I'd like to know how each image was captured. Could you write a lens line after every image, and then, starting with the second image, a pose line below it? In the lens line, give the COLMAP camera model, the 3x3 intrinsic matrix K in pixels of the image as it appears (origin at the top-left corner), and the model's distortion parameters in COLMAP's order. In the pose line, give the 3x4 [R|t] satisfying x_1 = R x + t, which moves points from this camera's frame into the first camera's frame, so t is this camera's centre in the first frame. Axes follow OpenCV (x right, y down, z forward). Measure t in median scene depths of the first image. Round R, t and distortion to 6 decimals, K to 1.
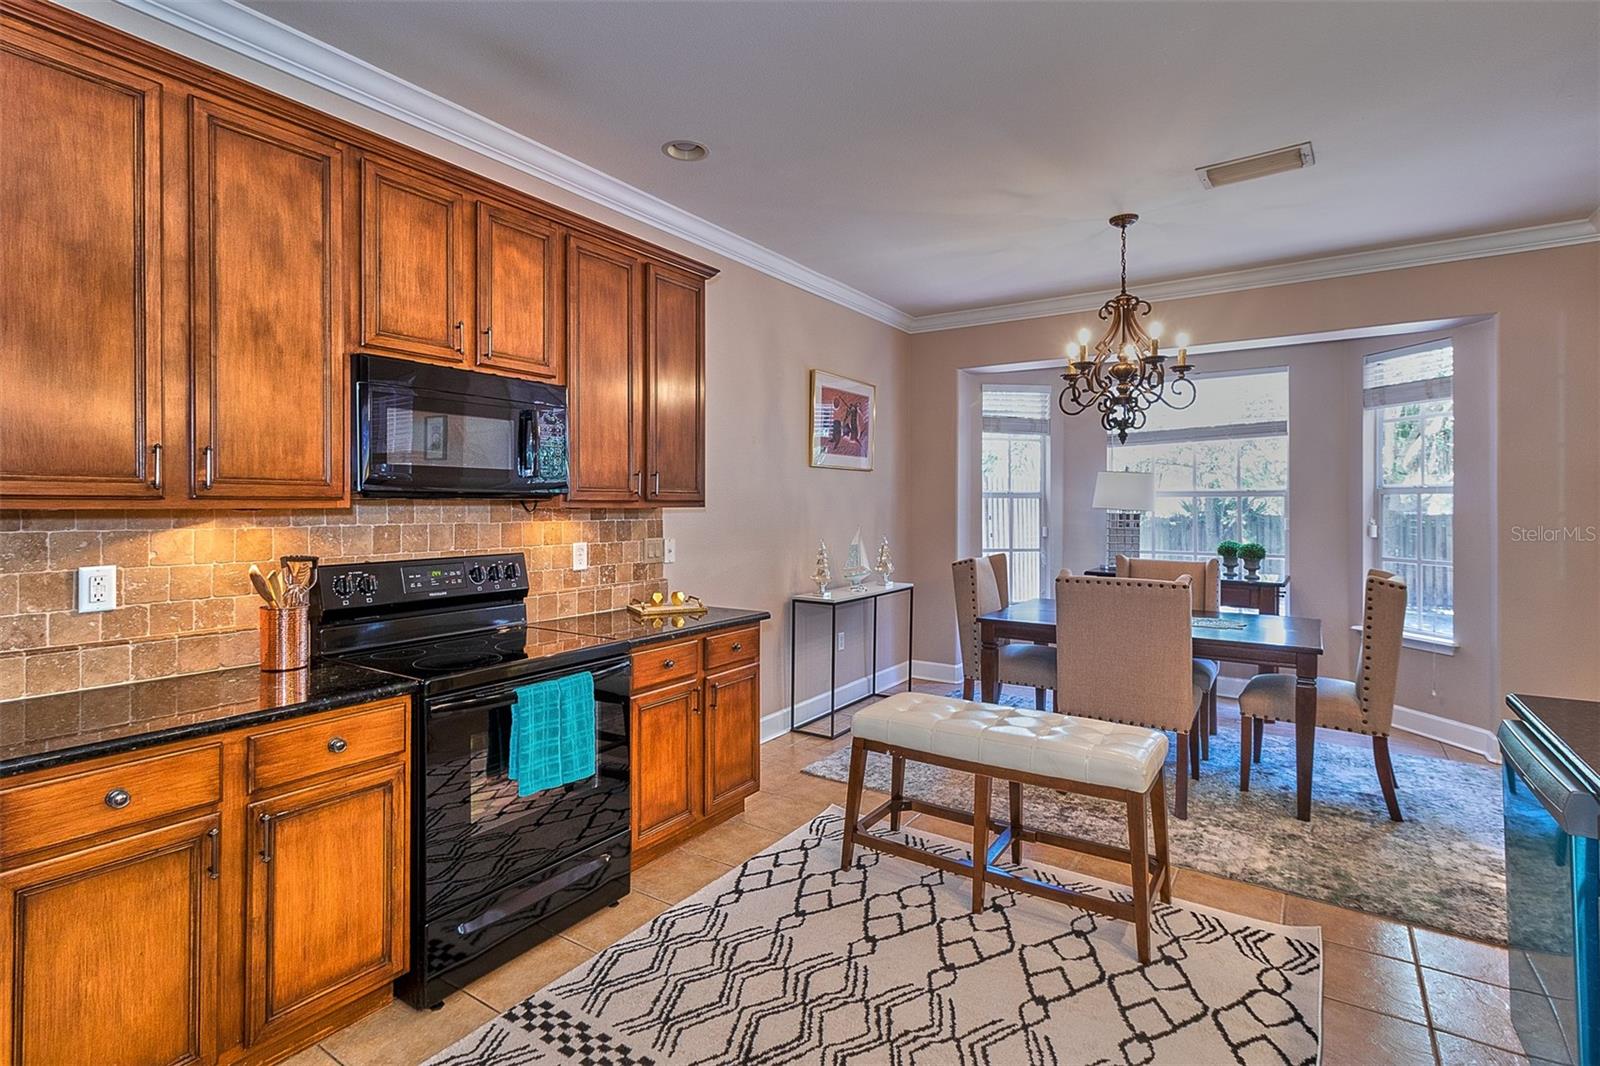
lens RADIAL K [[763.4, 0, 800.9], [0, 763.4, 506.4], [0, 0, 1]] dist [-0.000196, 0.000130]
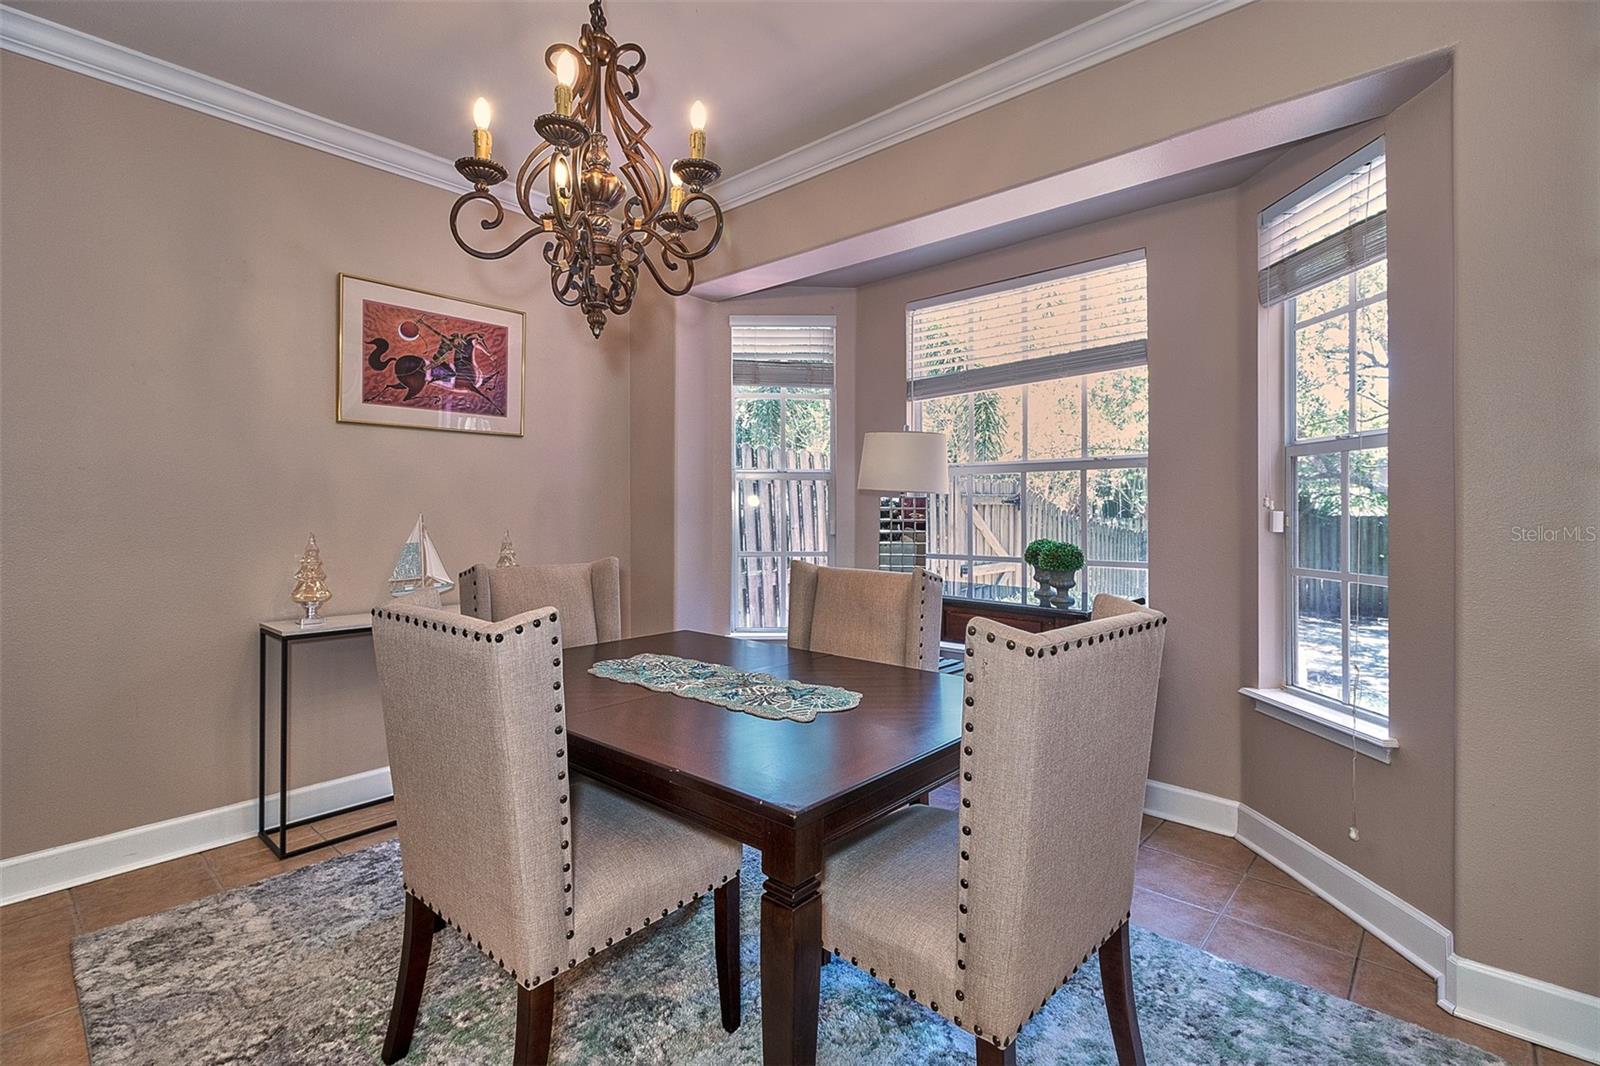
lens RADIAL K [[743.2, 0, 797.6], [0, 743.2, 507.6], [0, 0, 1]] dist [0.001586, 0.000608]
pose [[0.991469, -0.004361, -0.130272, 0.771356], [0.003591, 0.999975, -0.006144, 0.040695], [0.130295, 0.005624, 0.991459, 0.670266]]
